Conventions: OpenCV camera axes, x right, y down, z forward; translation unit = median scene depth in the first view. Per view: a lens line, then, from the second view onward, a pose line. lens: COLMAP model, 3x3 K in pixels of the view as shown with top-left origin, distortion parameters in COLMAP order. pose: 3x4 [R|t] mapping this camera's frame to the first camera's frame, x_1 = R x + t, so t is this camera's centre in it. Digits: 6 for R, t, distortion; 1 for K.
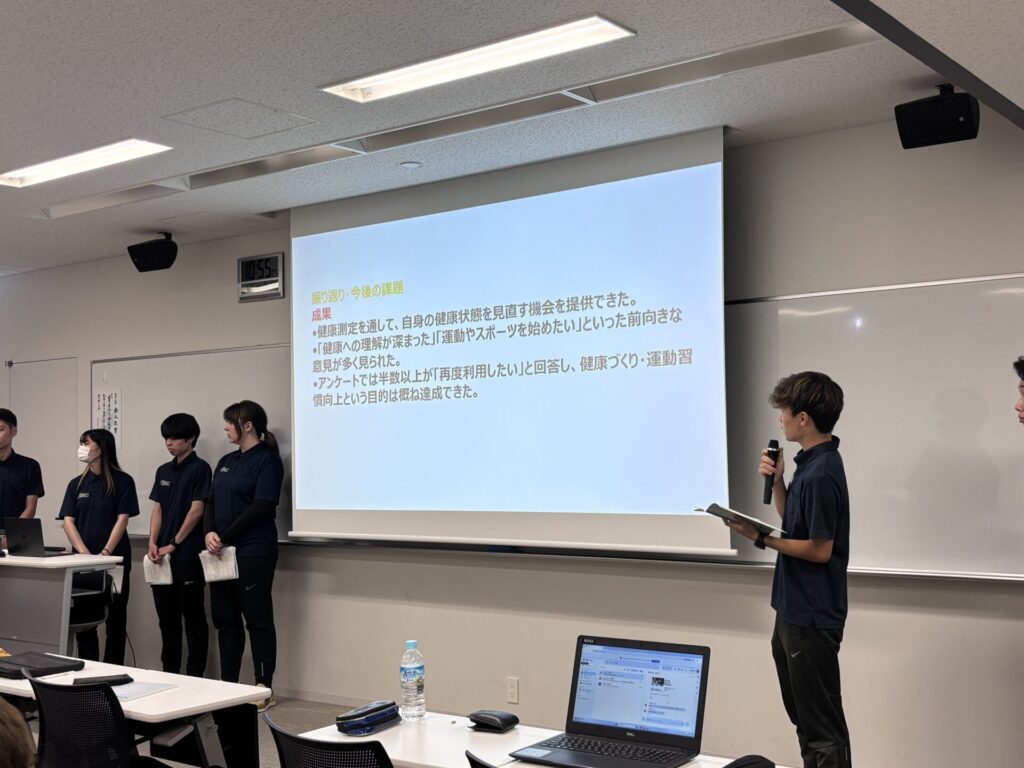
lens RADIAL K [[1250.0, 0, 512.0], [0, 1250.0, 384.0], [0, 0, 1]] dist [0.059209, -0.013196]
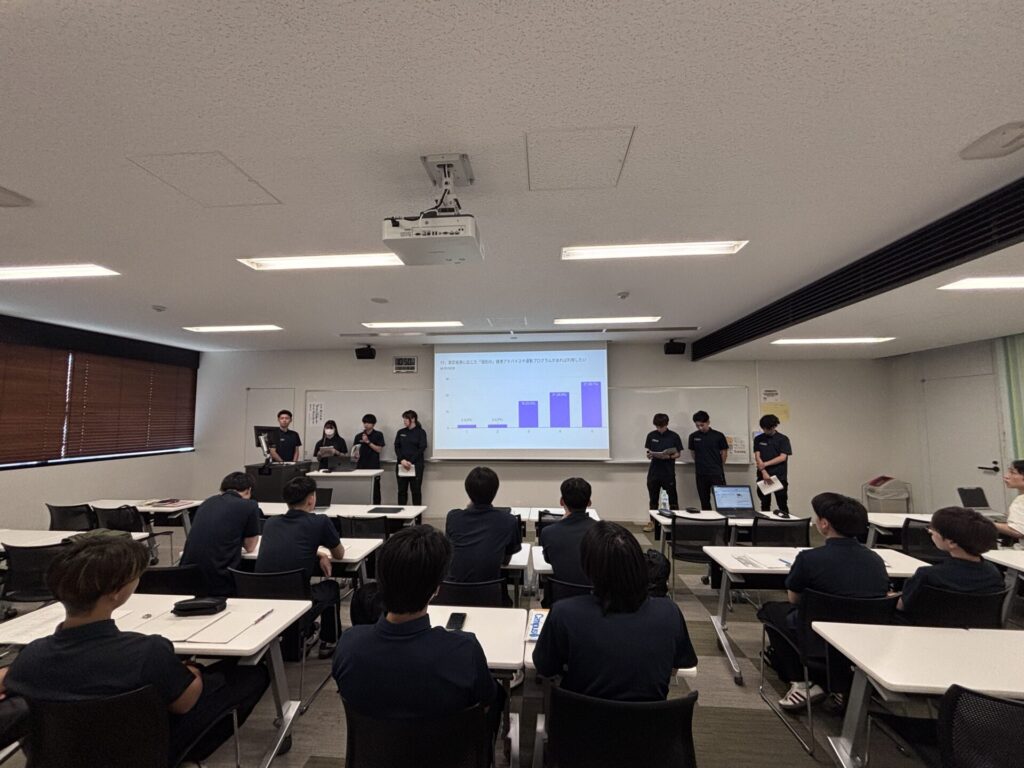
lens RADIAL K [[415.6, 0, 512.0], [0, 415.6, 384.0], [0, 0, 1]] dist [0.023311, -0.000050]
pose [[0.834884, 0.055972, 0.547572, -0.548332], [-0.038368, 0.998314, -0.043546, -0.013127], [-0.549086, 0.015346, 0.835625, 0.122768]]
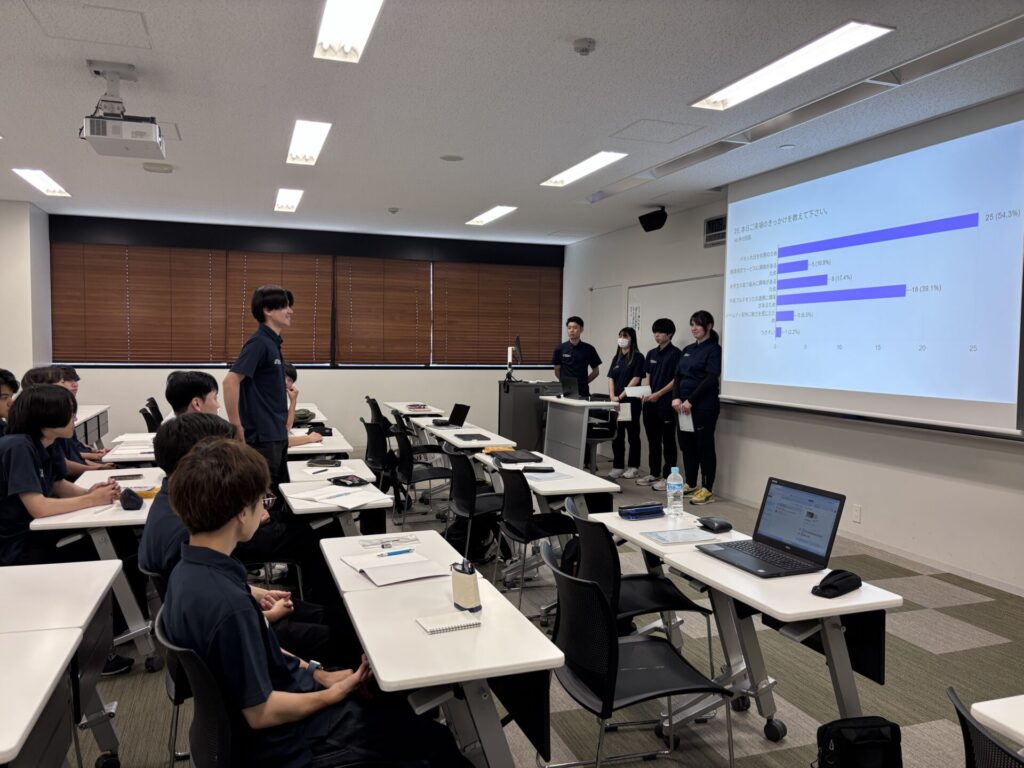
lens RADIAL K [[777.2, 0, 512.0], [0, 777.2, 384.0], [0, 0, 1]] dist [0.074136, -0.098571]
pose [[0.837100, 0.054111, -0.544367, 0.135782], [0.005498, 0.994214, 0.107280, -0.002448], [0.547022, -0.092797, 0.831959, 0.042715]]
